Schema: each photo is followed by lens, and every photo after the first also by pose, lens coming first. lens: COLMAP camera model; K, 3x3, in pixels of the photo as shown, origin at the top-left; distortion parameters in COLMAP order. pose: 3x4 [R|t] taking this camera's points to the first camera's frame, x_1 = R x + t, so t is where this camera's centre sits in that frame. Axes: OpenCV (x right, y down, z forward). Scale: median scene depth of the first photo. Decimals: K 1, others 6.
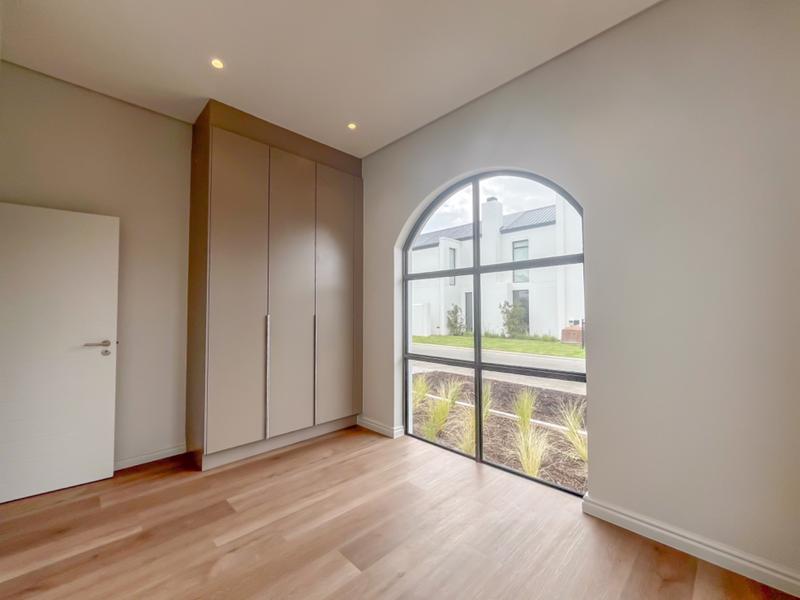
lens RADIAL K [[336.3, 0, 400.0], [0, 336.3, 300.0], [0, 0, 1]] dist [-0.000188, 0.000126]
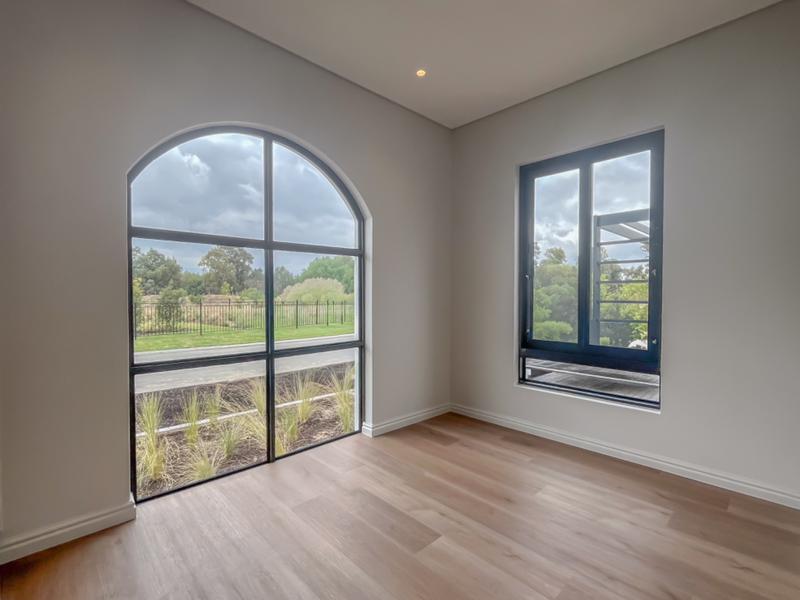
lens RADIAL K [[365.1, 0, 400.0], [0, 365.1, 300.0], [0, 0, 1]] dist [-0.001659, -0.000389]
pose [[0.020459, -0.014897, 0.999680, -0.826522], [-0.037221, 0.999184, 0.015651, 0.029616], [-0.999098, -0.037530, 0.019887, 0.757133]]
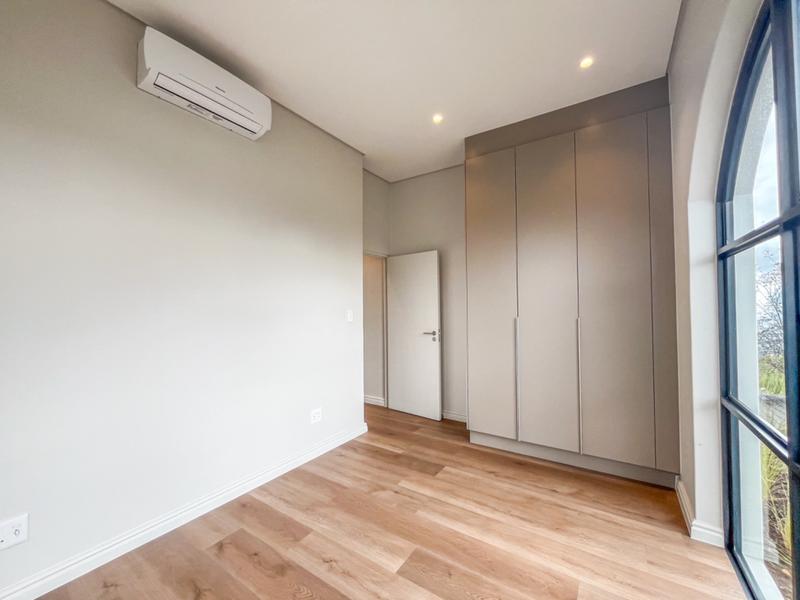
lens RADIAL K [[324.9, 0, 400.0], [0, 324.9, 300.0], [0, 0, 1]] dist [-0.001554, -0.000238]
pose [[0.206255, -0.025112, -0.978176, 0.583720], [0.036226, 0.999181, -0.018013, -0.003548], [0.977827, -0.031720, 0.206996, 0.556721]]
